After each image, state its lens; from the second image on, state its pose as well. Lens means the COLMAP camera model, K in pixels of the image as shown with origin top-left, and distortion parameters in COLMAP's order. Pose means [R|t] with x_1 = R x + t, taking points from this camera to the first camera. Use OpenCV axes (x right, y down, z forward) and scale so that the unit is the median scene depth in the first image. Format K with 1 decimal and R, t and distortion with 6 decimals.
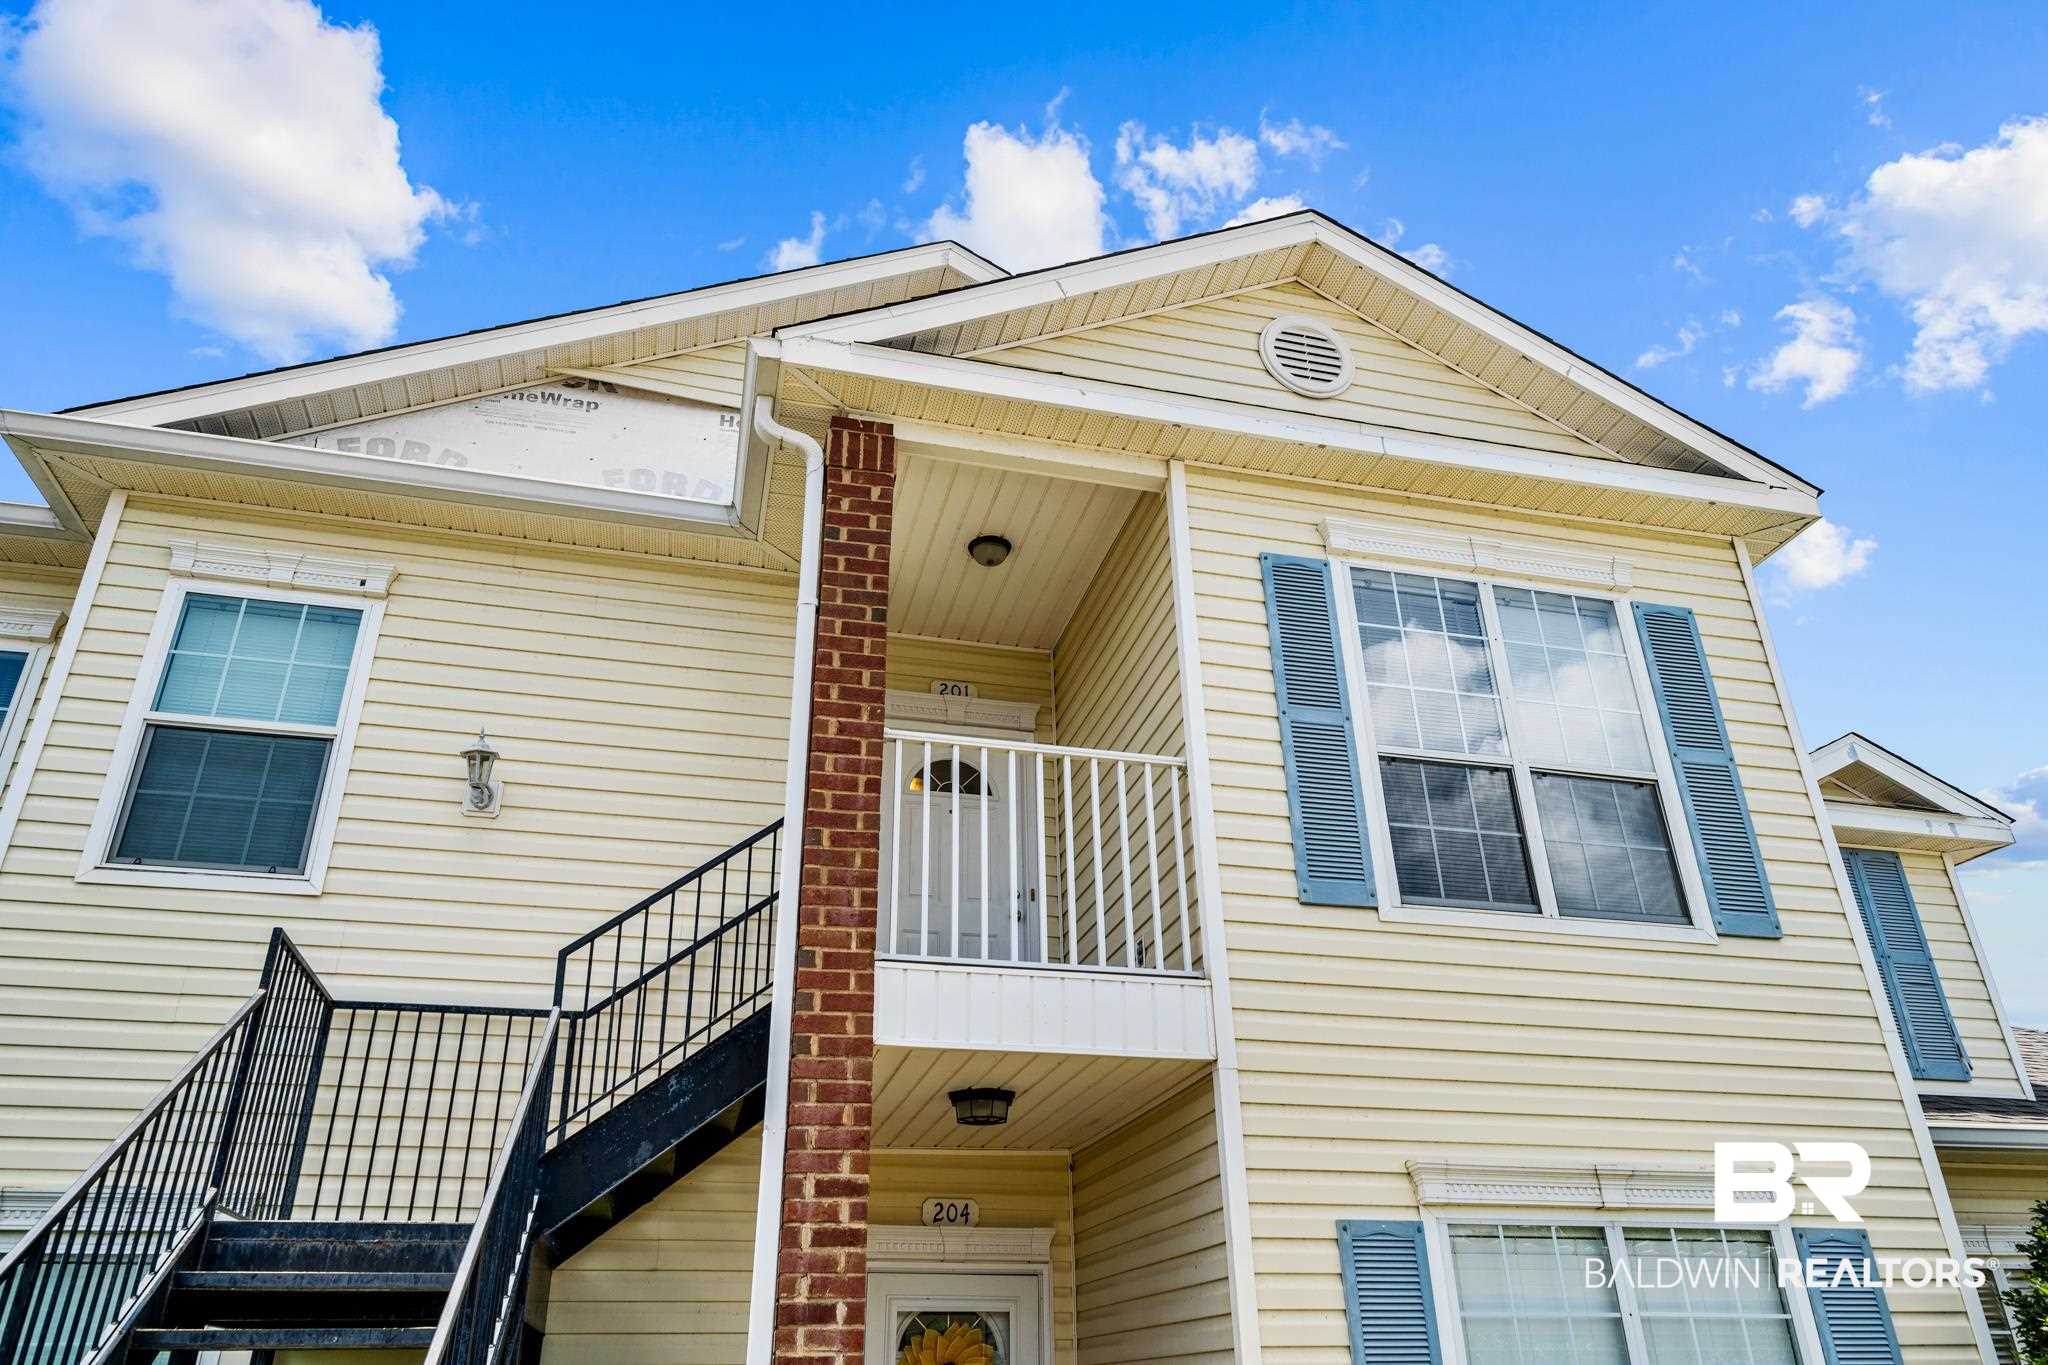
lens RADIAL K [[1391.6, 0, 1024.1], [0, 1391.6, 696.5], [0, 0, 1]] dist [0.003404, 0.000240]
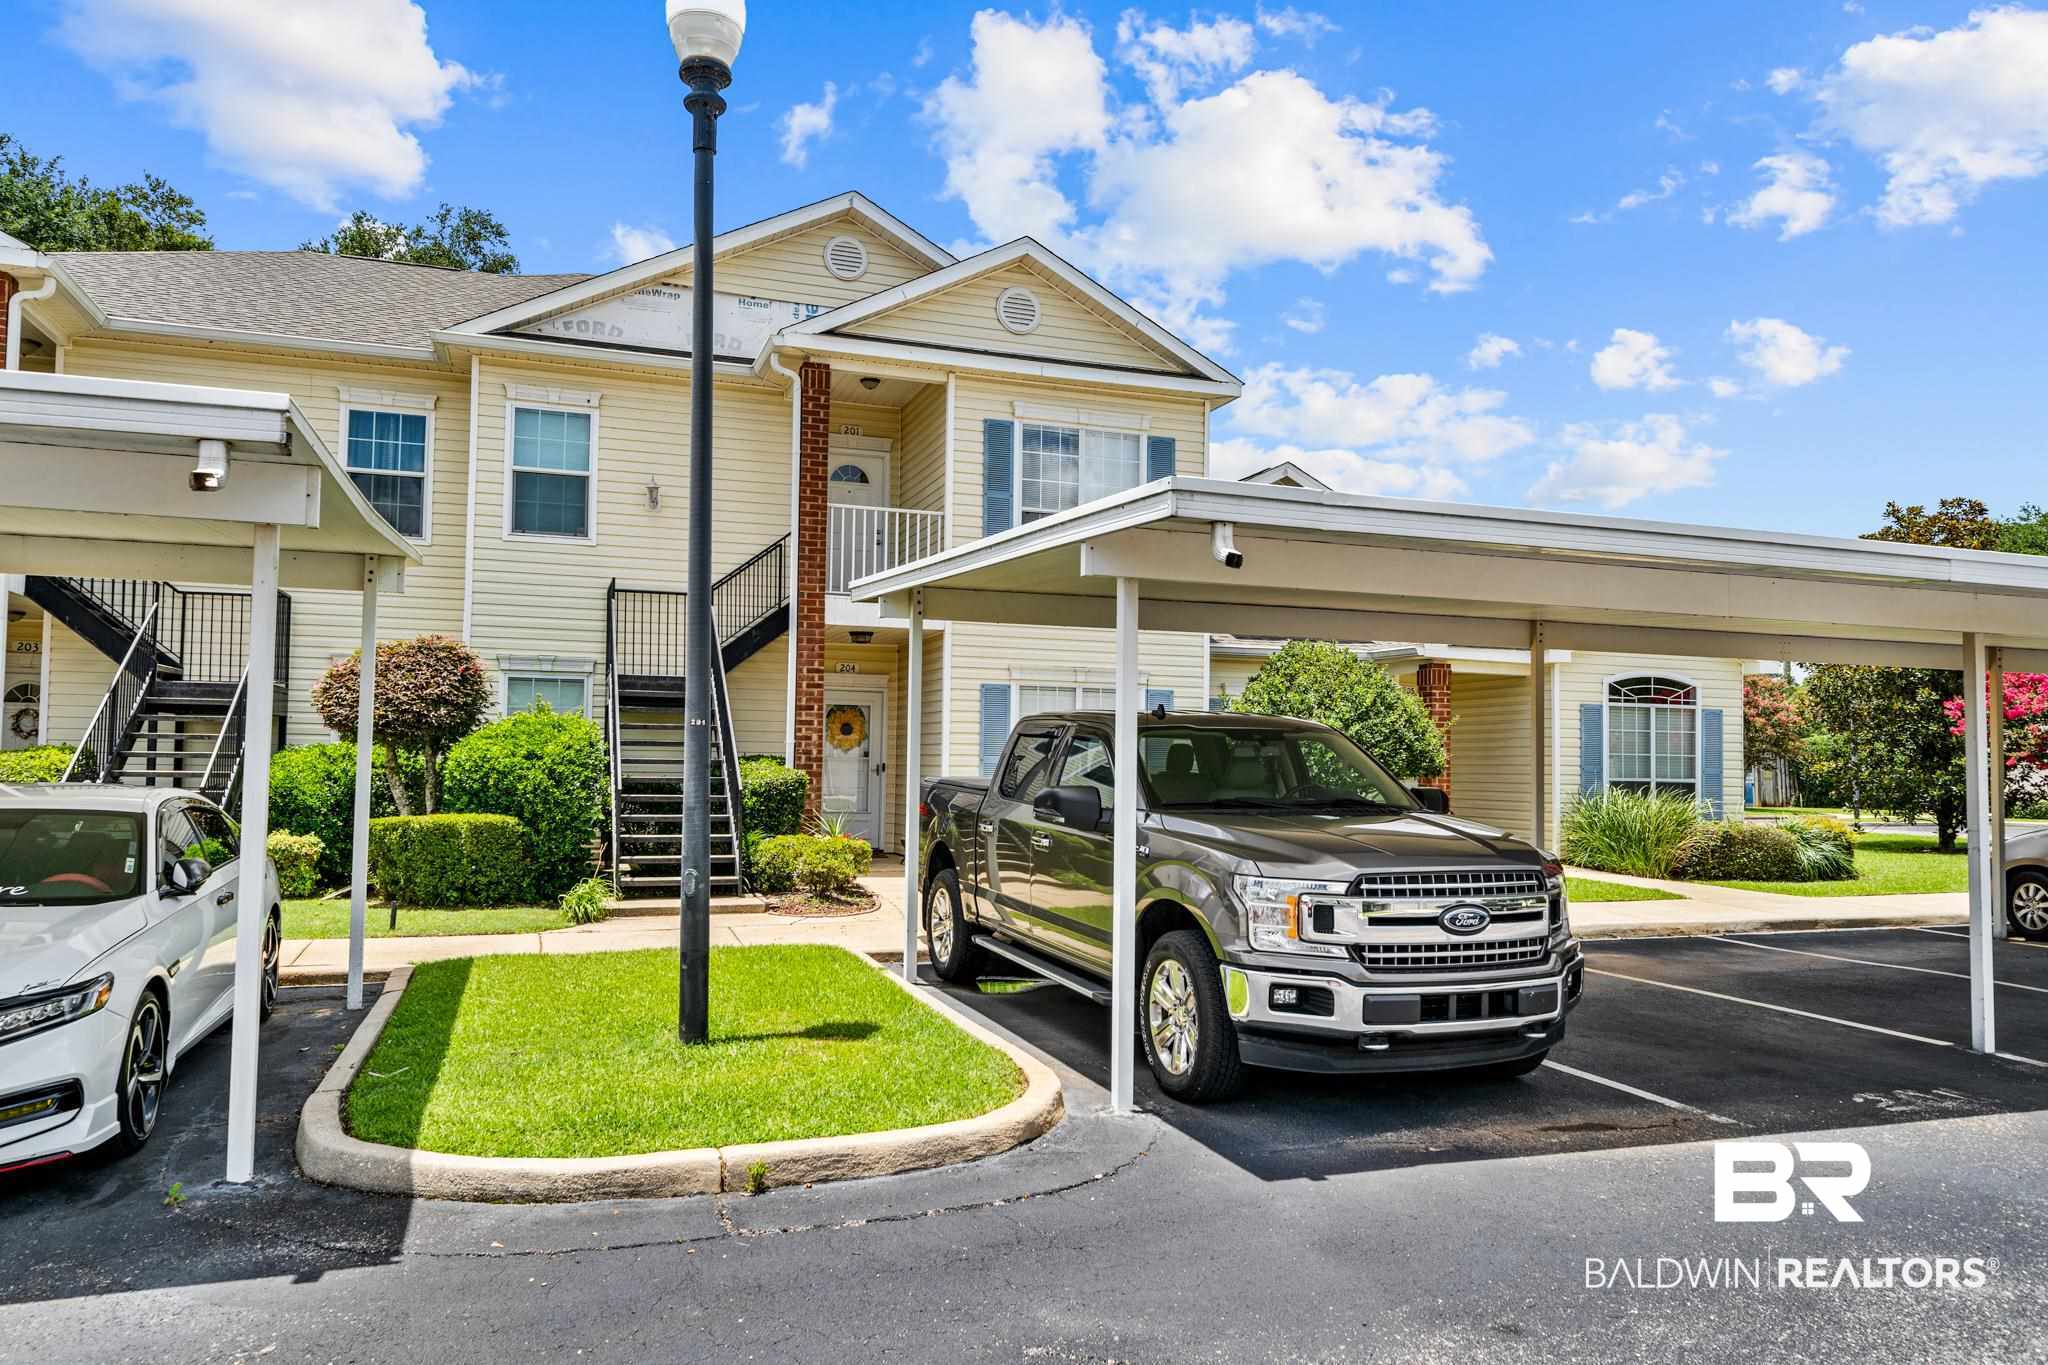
lens RADIAL K [[1391.6, 0, 1019.8], [0, 1391.6, 686.2], [0, 0, 1]] dist [0.003404, 0.000240]
pose [[0.995374, 0.033356, 0.090104, 0.033767], [-0.066876, 0.913863, 0.400476, -0.684115], [-0.068984, -0.404649, 0.911866, -1.442622]]
